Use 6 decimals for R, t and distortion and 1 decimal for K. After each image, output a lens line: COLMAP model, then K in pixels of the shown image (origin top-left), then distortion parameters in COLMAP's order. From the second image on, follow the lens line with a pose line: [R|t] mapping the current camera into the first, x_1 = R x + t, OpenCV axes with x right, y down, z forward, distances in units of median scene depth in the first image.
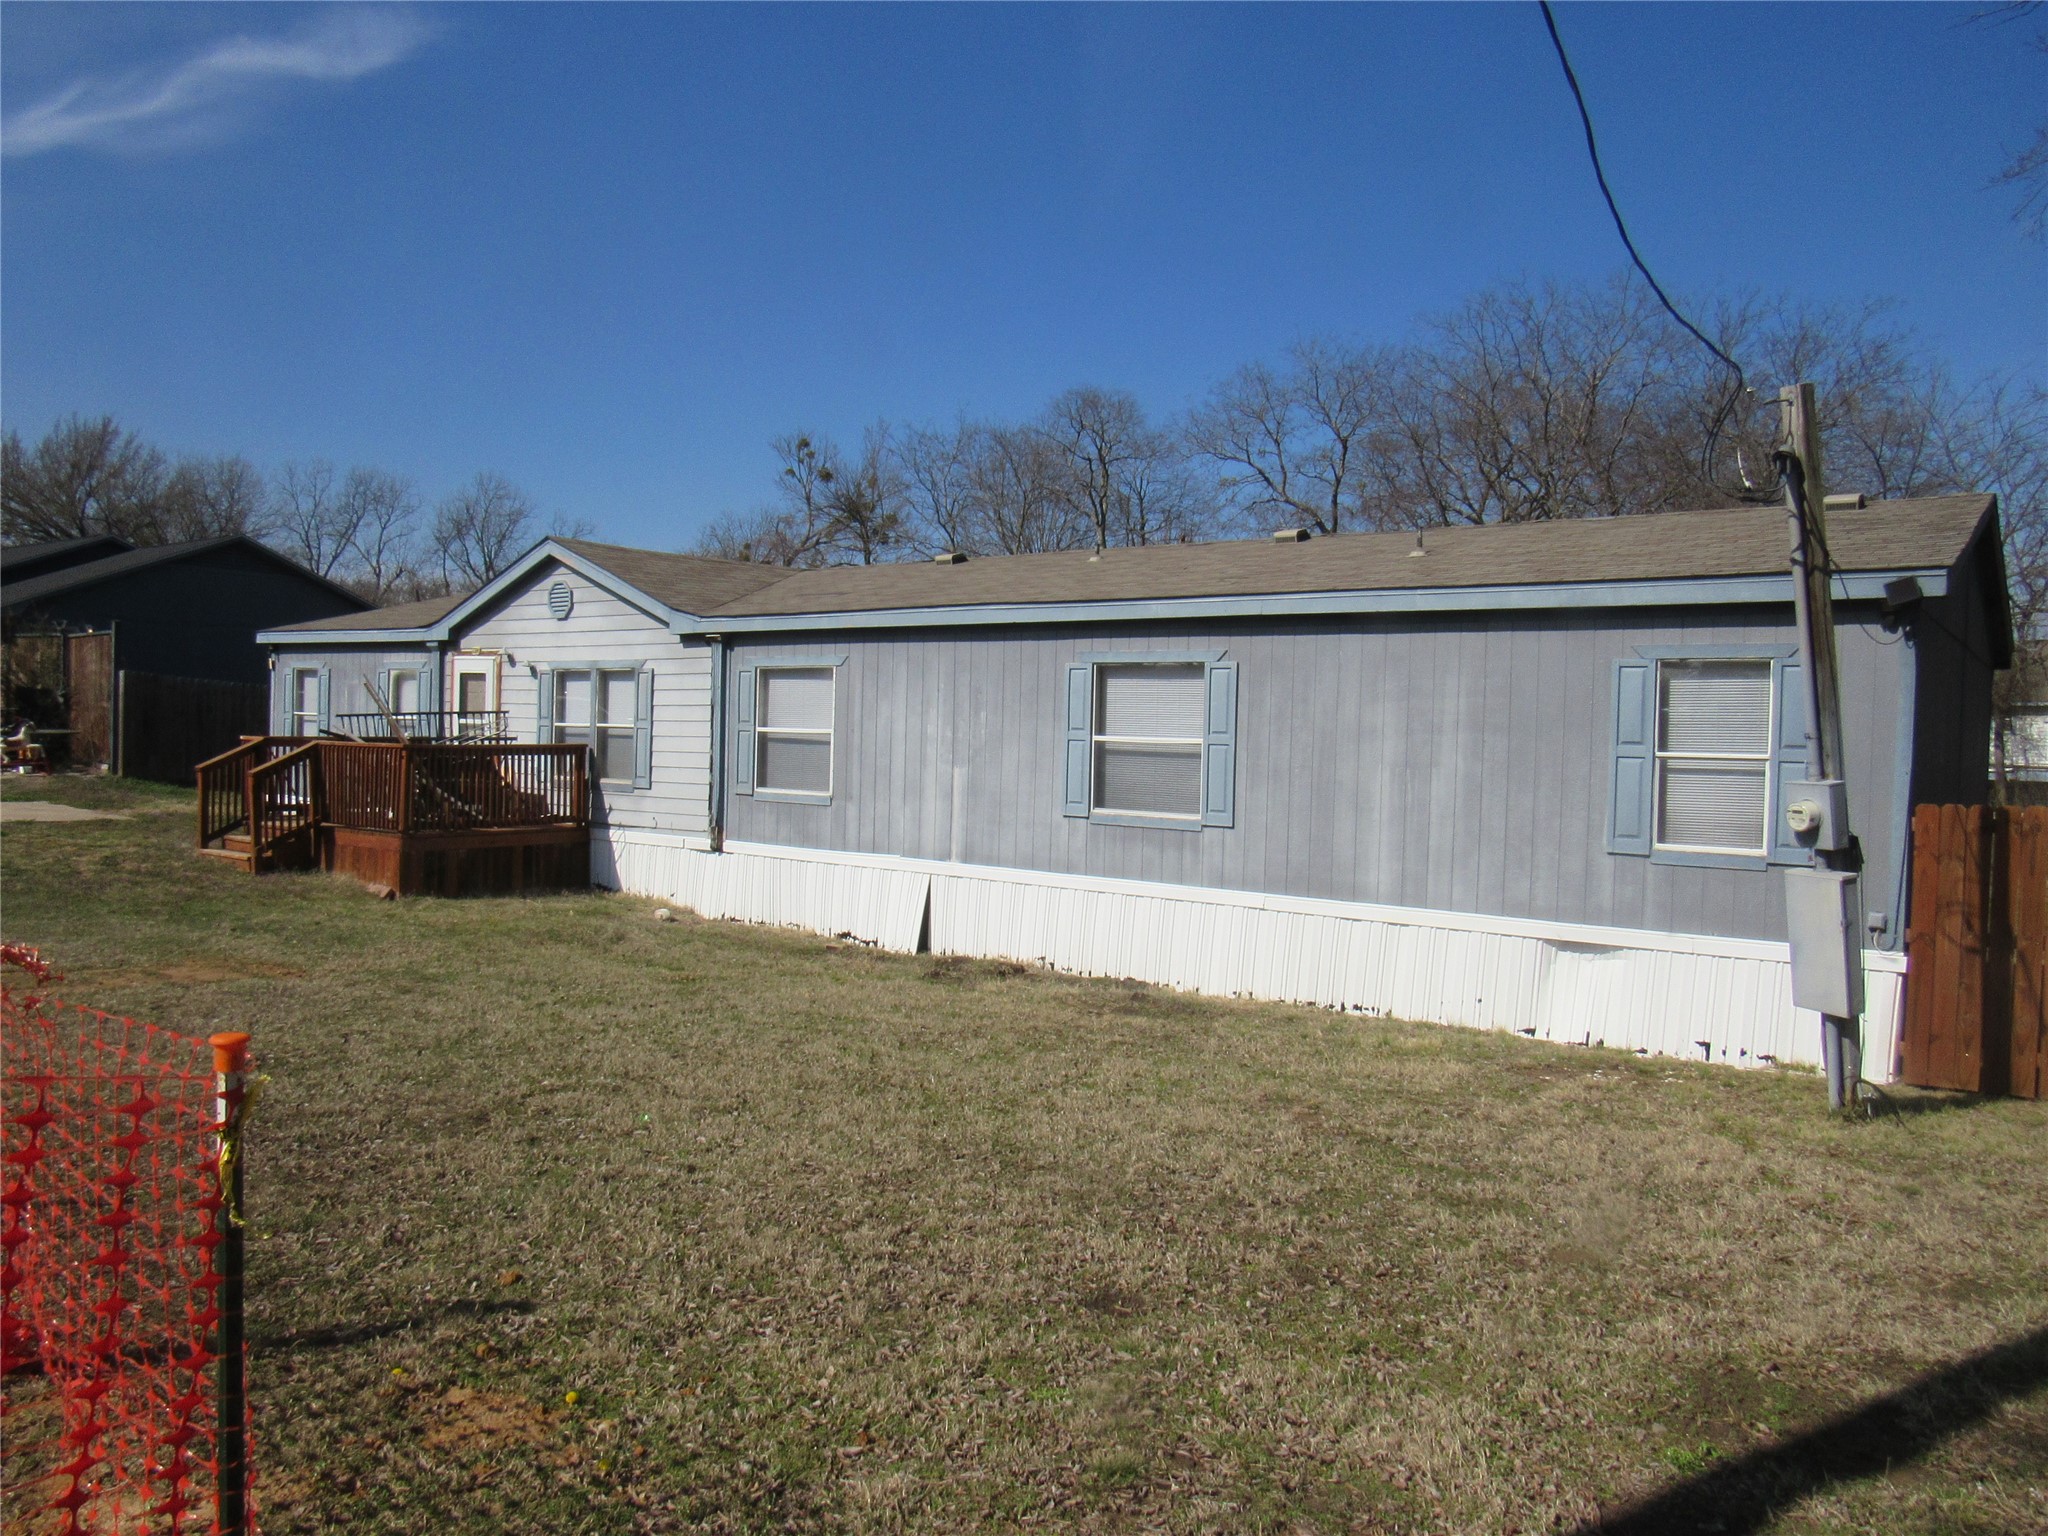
lens RADIAL K [[1458.5, 0, 1024.0], [0, 1458.5, 768.0], [0, 0, 1]] dist [-0.000238, 0.000480]
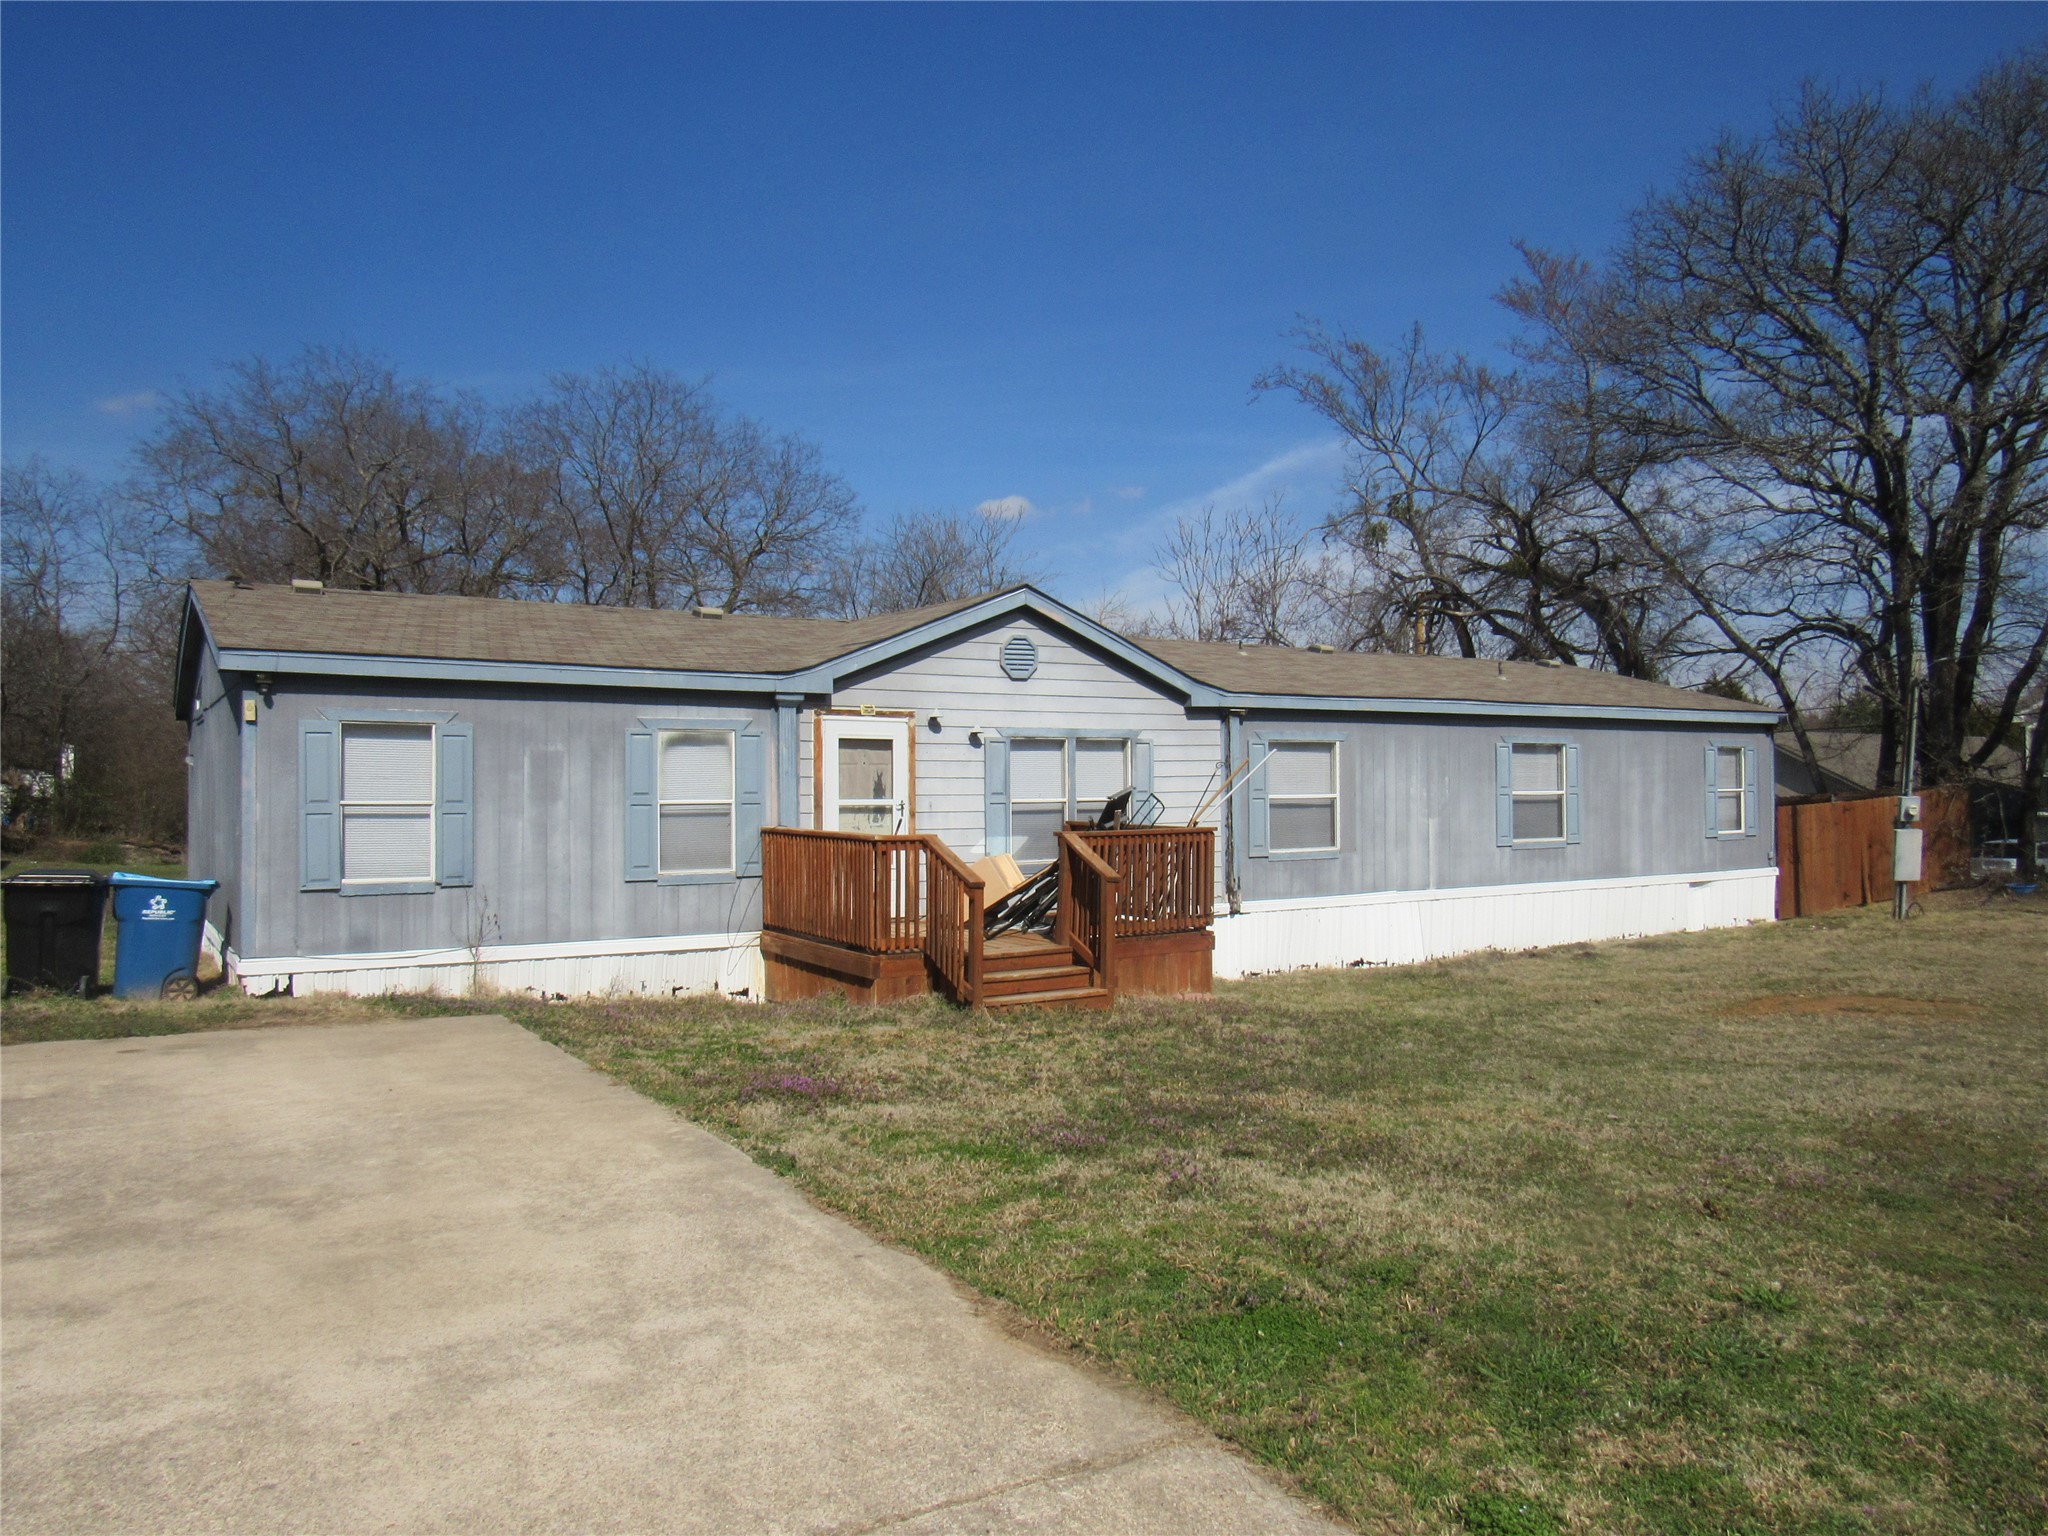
lens RADIAL K [[1458.5, 0, 1024.0], [0, 1458.5, 768.0], [0, 0, 1]] dist [-0.000238, 0.000480]
pose [[0.354740, -0.006976, 0.934939, -1.324704], [0.047646, 0.998808, -0.010626, -0.046892], [-0.933750, 0.048315, 0.354650, 0.806936]]
